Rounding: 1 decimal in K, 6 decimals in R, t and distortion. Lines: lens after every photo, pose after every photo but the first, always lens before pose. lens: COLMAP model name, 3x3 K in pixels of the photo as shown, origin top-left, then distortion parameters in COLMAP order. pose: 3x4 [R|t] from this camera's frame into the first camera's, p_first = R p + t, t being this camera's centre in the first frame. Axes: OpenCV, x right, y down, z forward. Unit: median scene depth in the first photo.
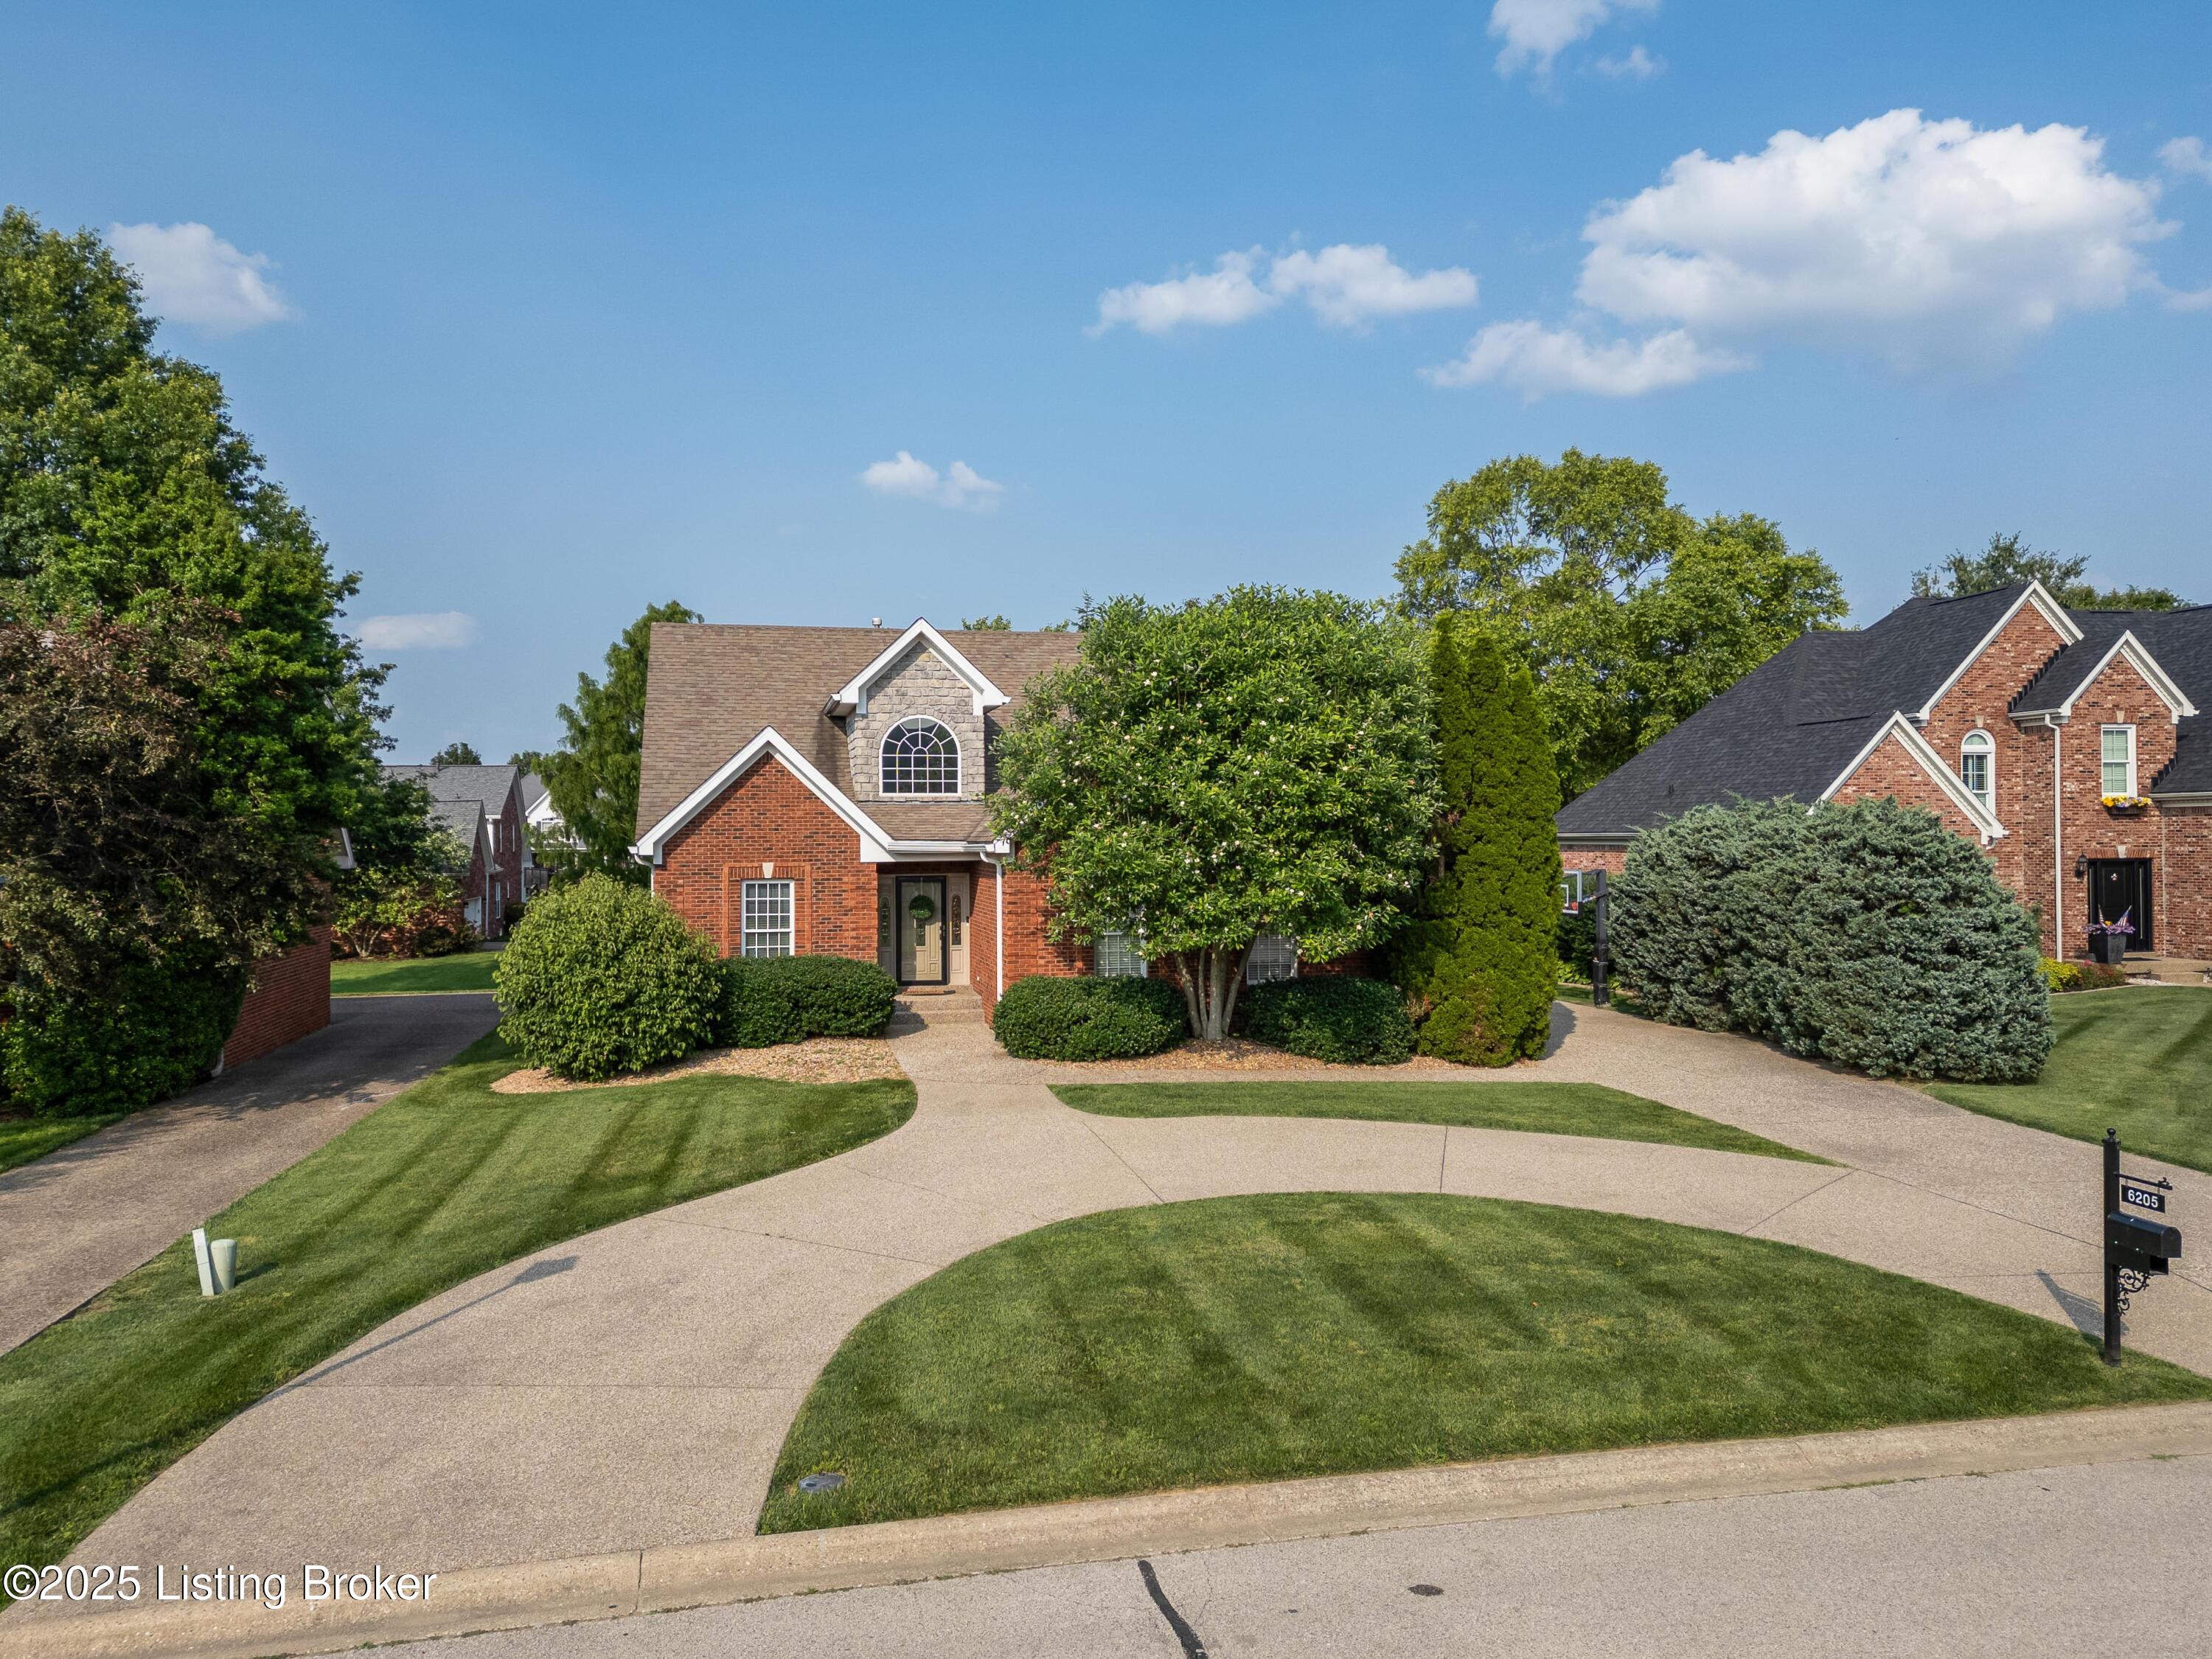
lens RADIAL K [[1518.9, 0, 1106.0], [0, 1518.9, 829.5], [0, 0, 1]] dist [-0.000709, -0.000225]
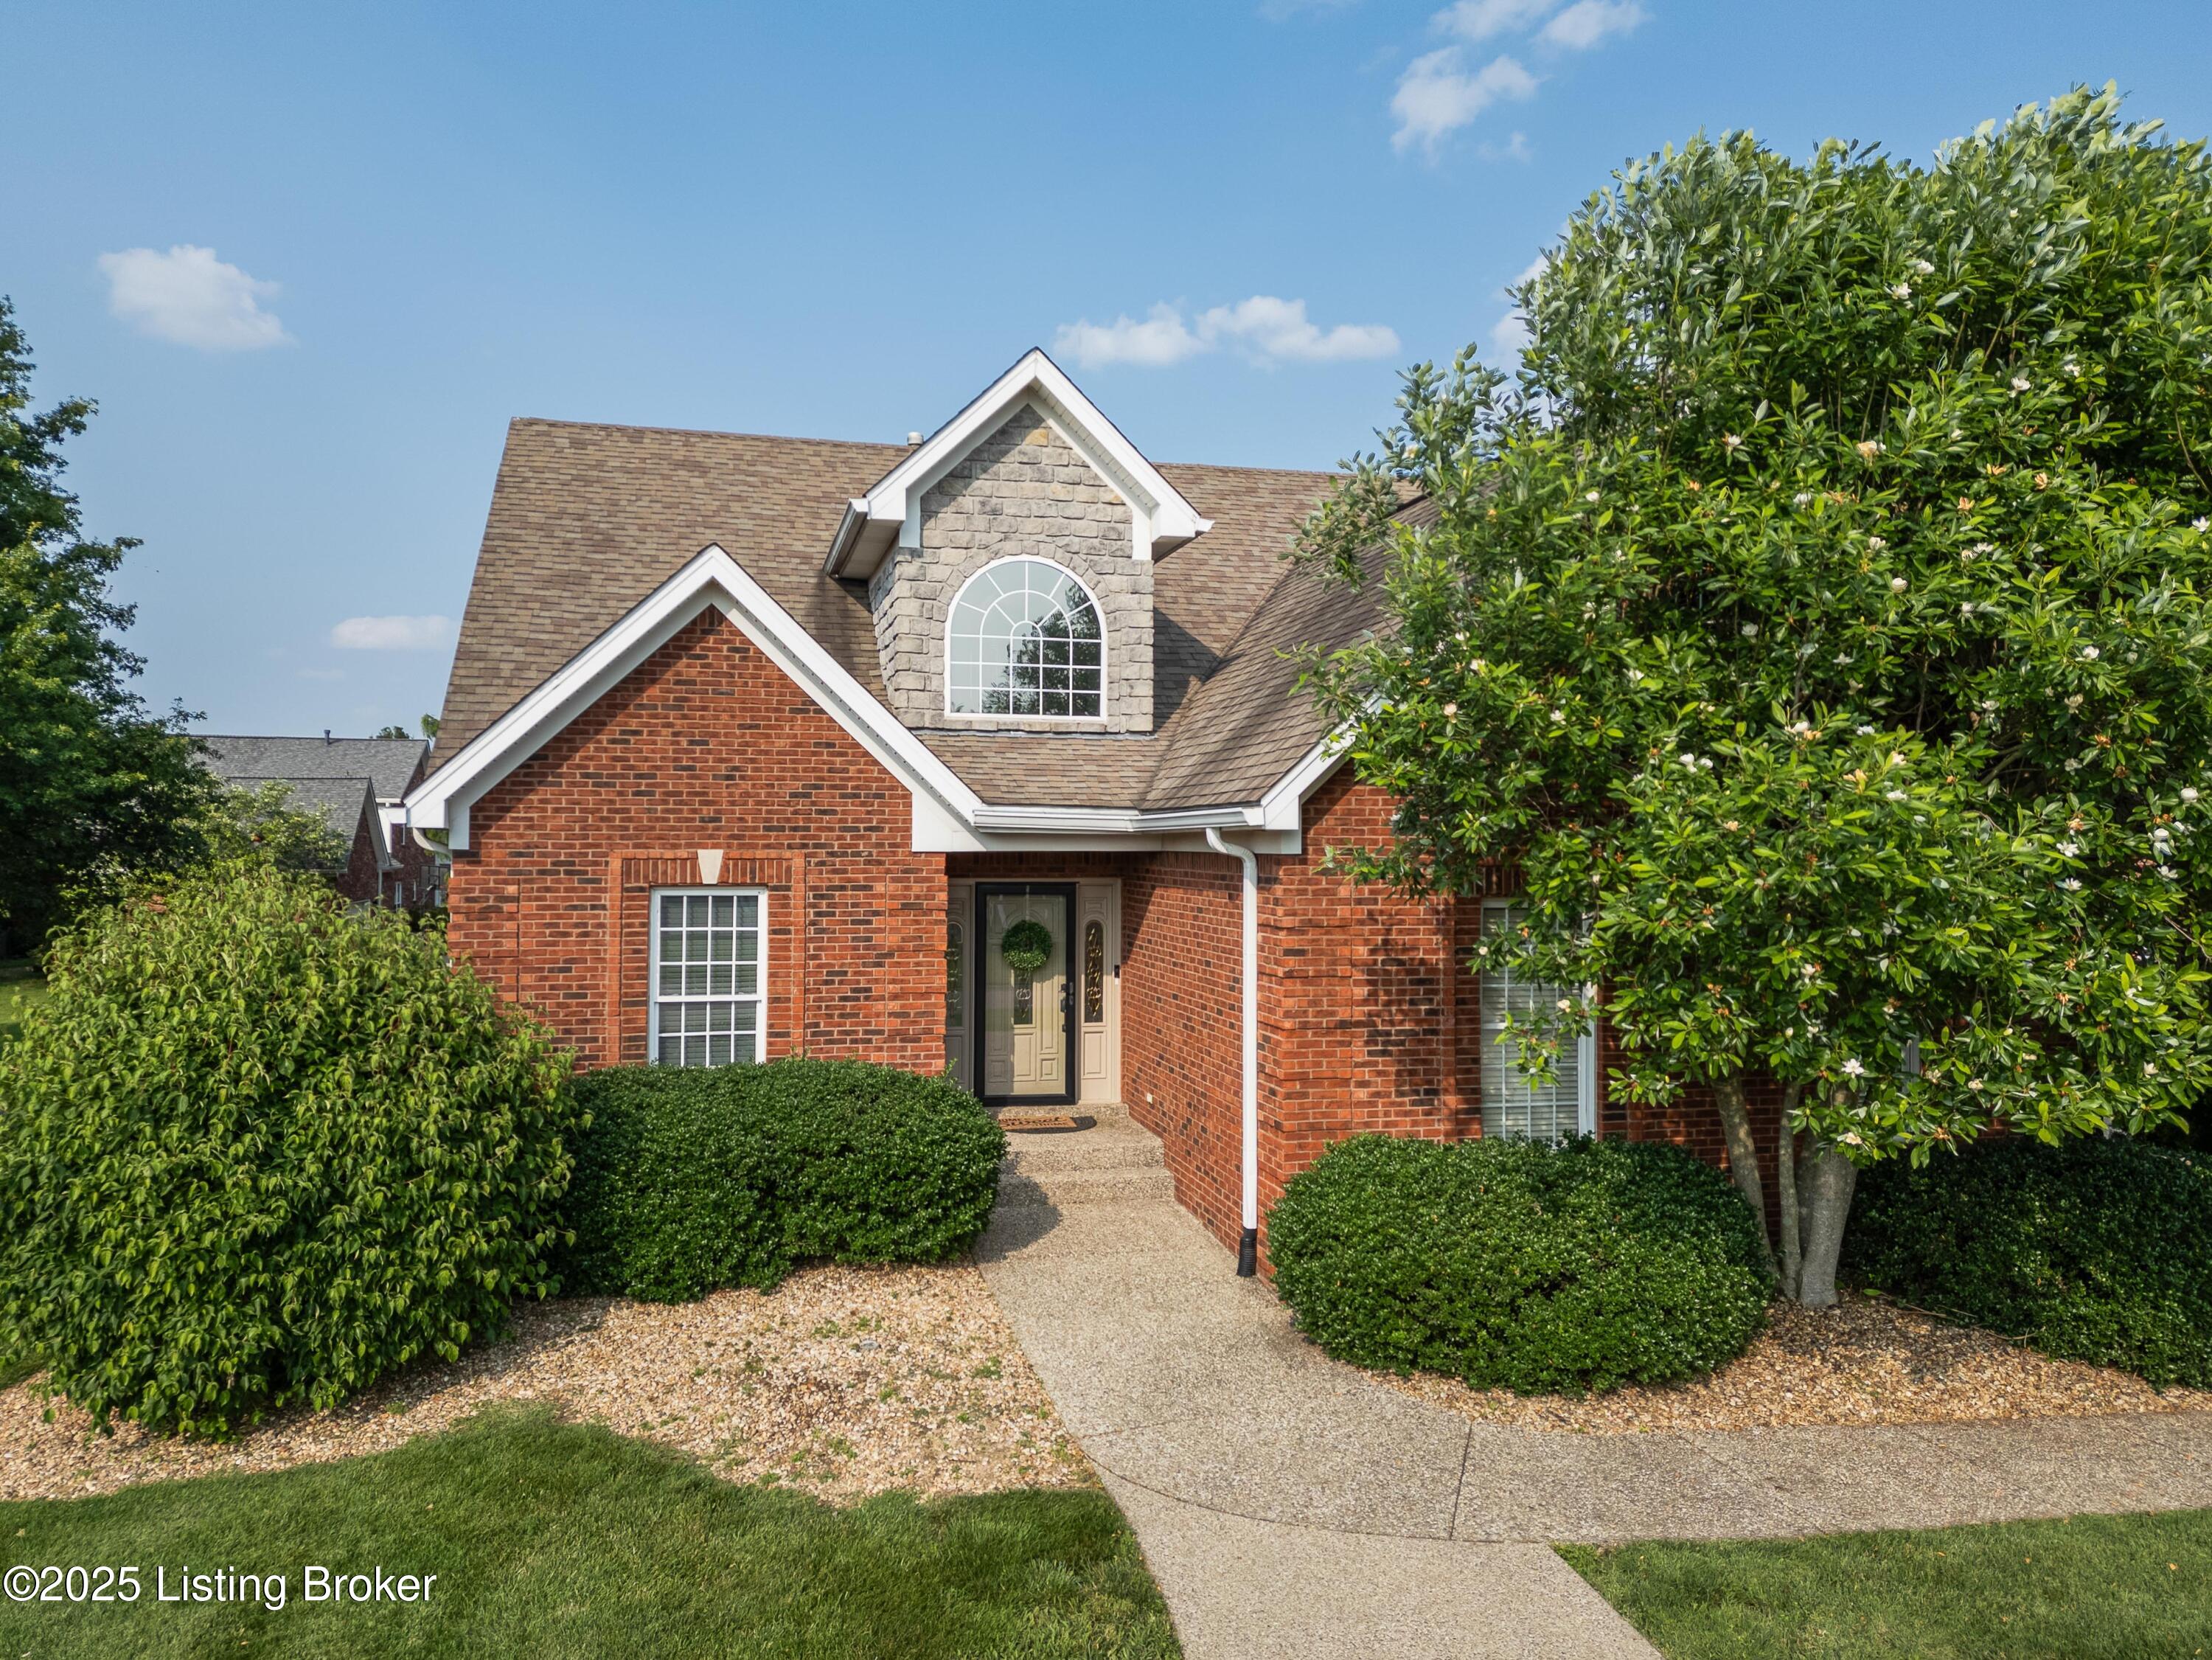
lens RADIAL K [[1549.2, 0, 1100.1], [0, 1549.2, 851.3], [0, 0, 1]] dist [0.019220, 0.000019]
pose [[0.999877, 0.012515, 0.009437, -0.121885], [-0.012615, 0.999864, 0.010662, 0.017542], [-0.009302, -0.010780, 0.999899, 0.591599]]
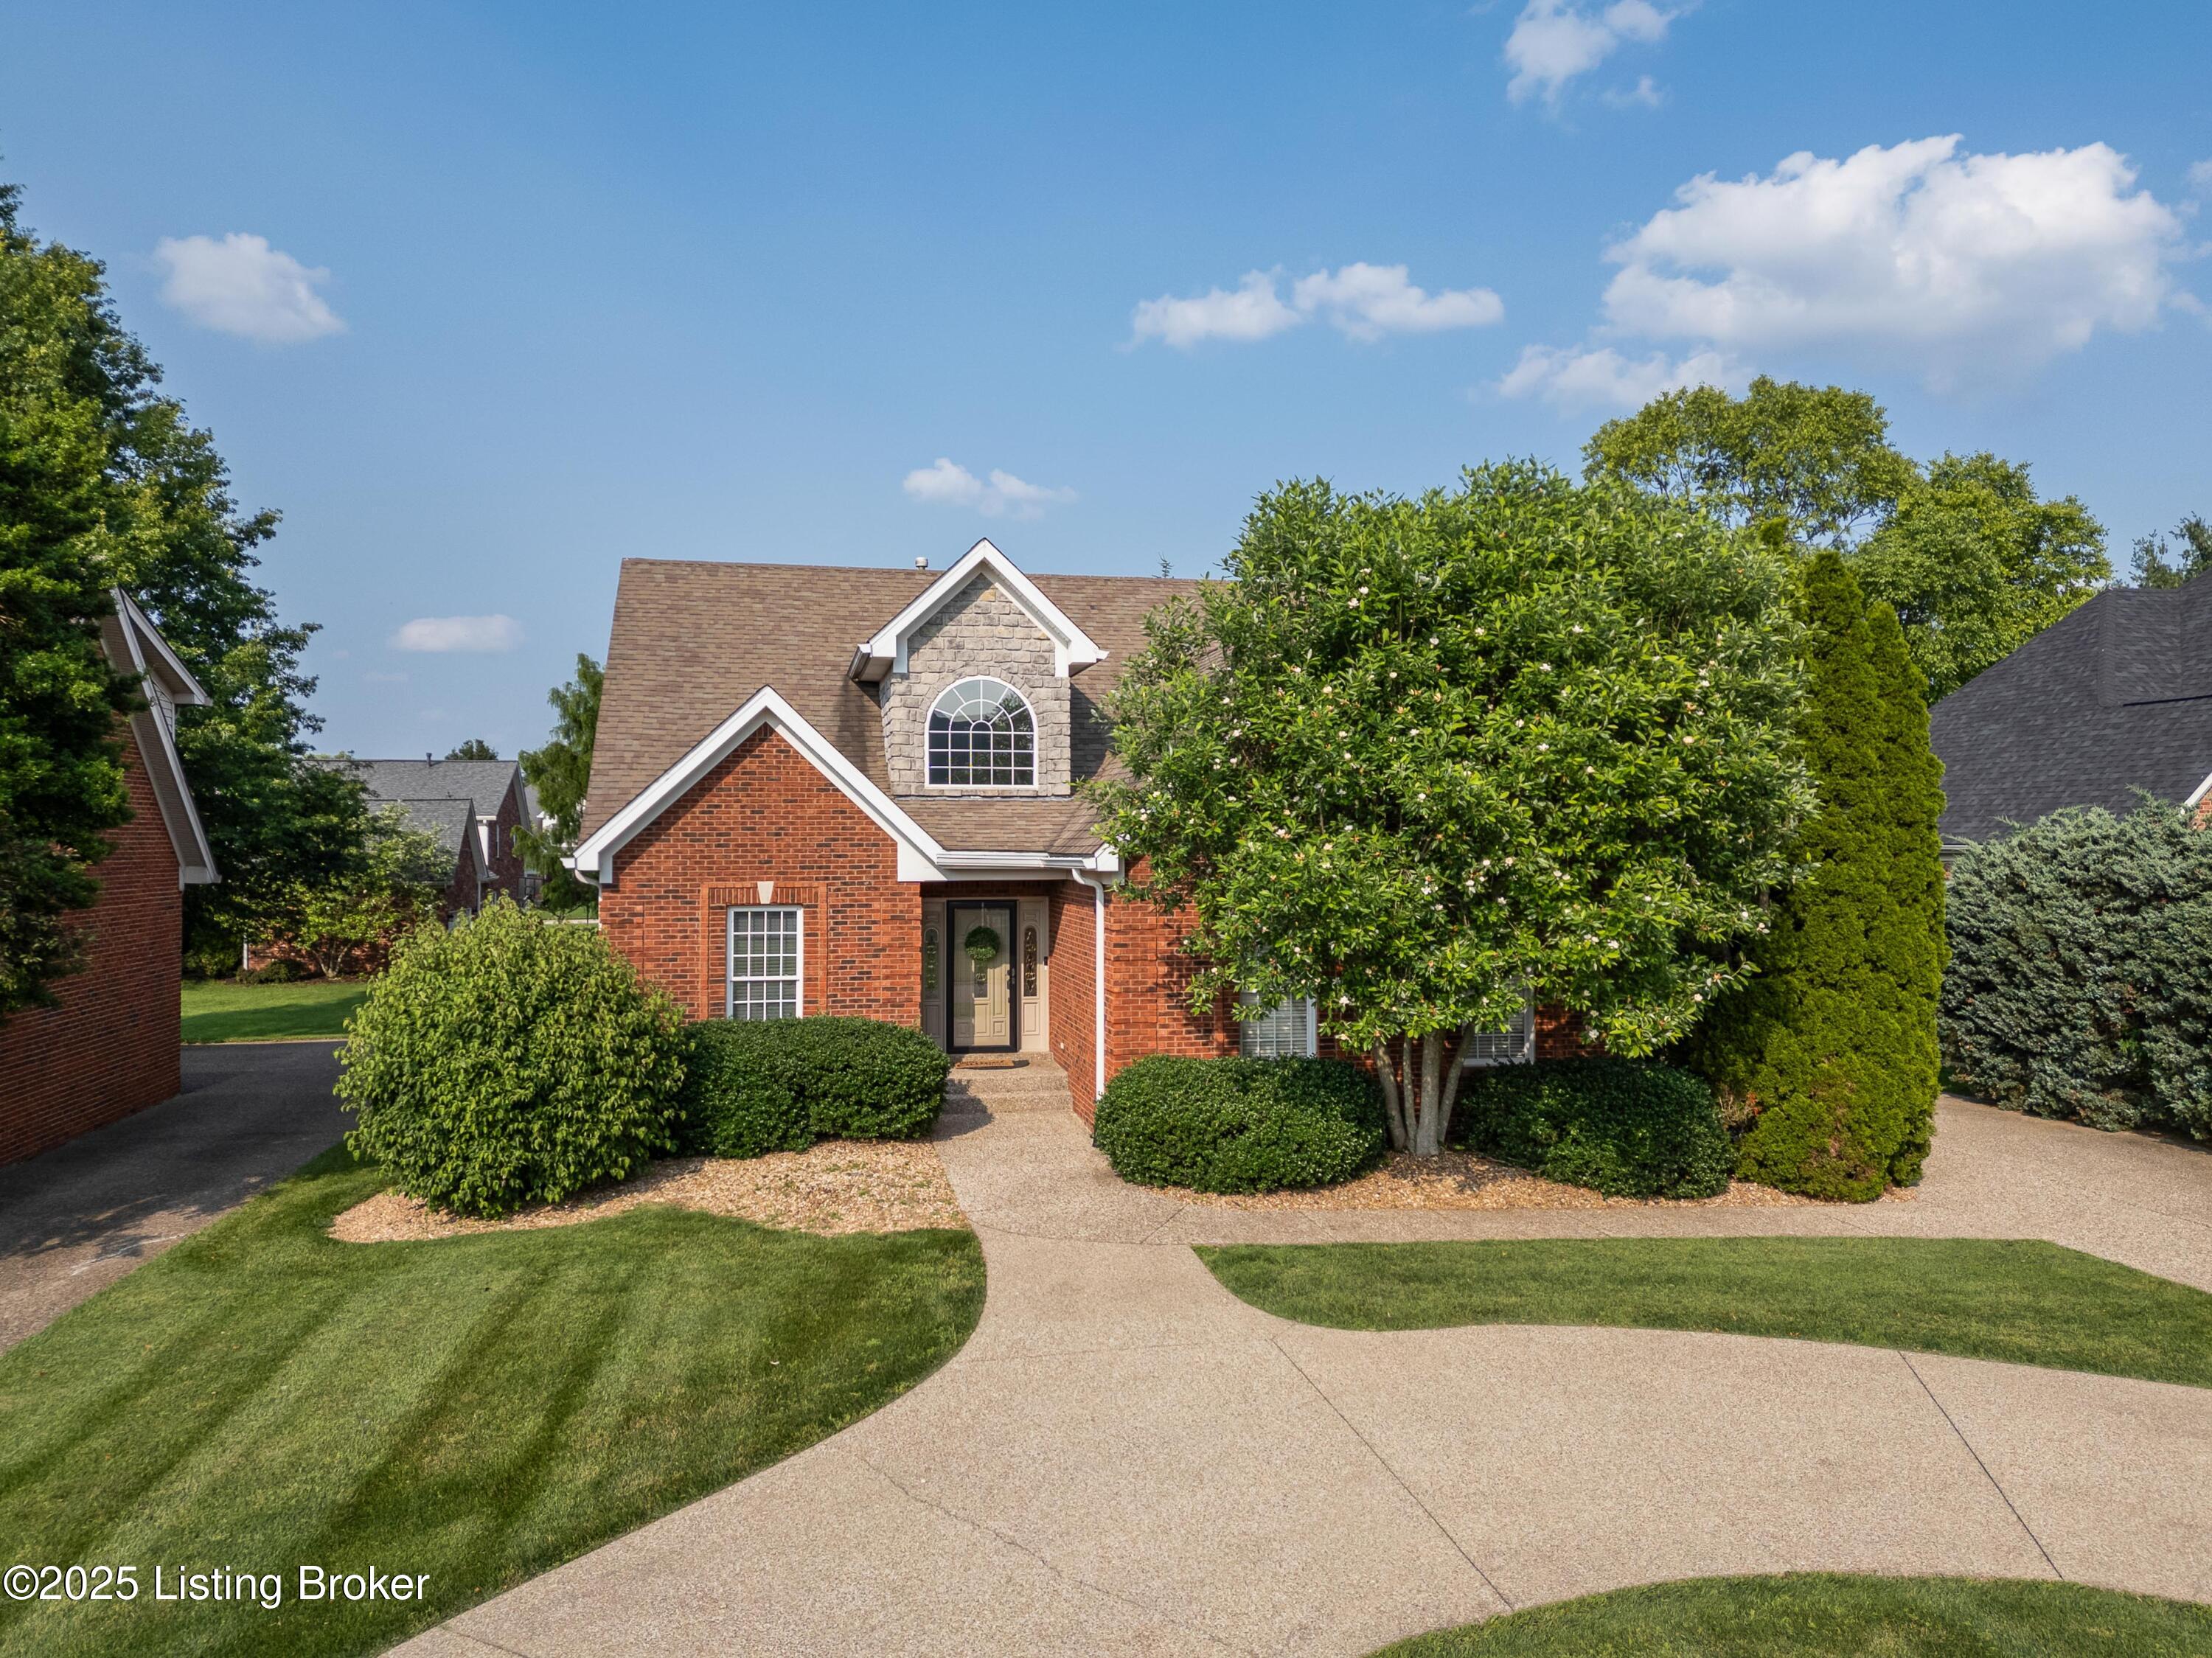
lens RADIAL K [[1559.5, 0, 1132.8], [0, 1559.5, 842.9], [0, 0, 1]] dist [0.001639, -0.001177]
pose [[0.999902, 0.005847, -0.012683, -0.049060], [-0.005787, 0.999972, 0.004748, -0.000447], [0.012711, -0.004675, 0.999908, 0.314266]]
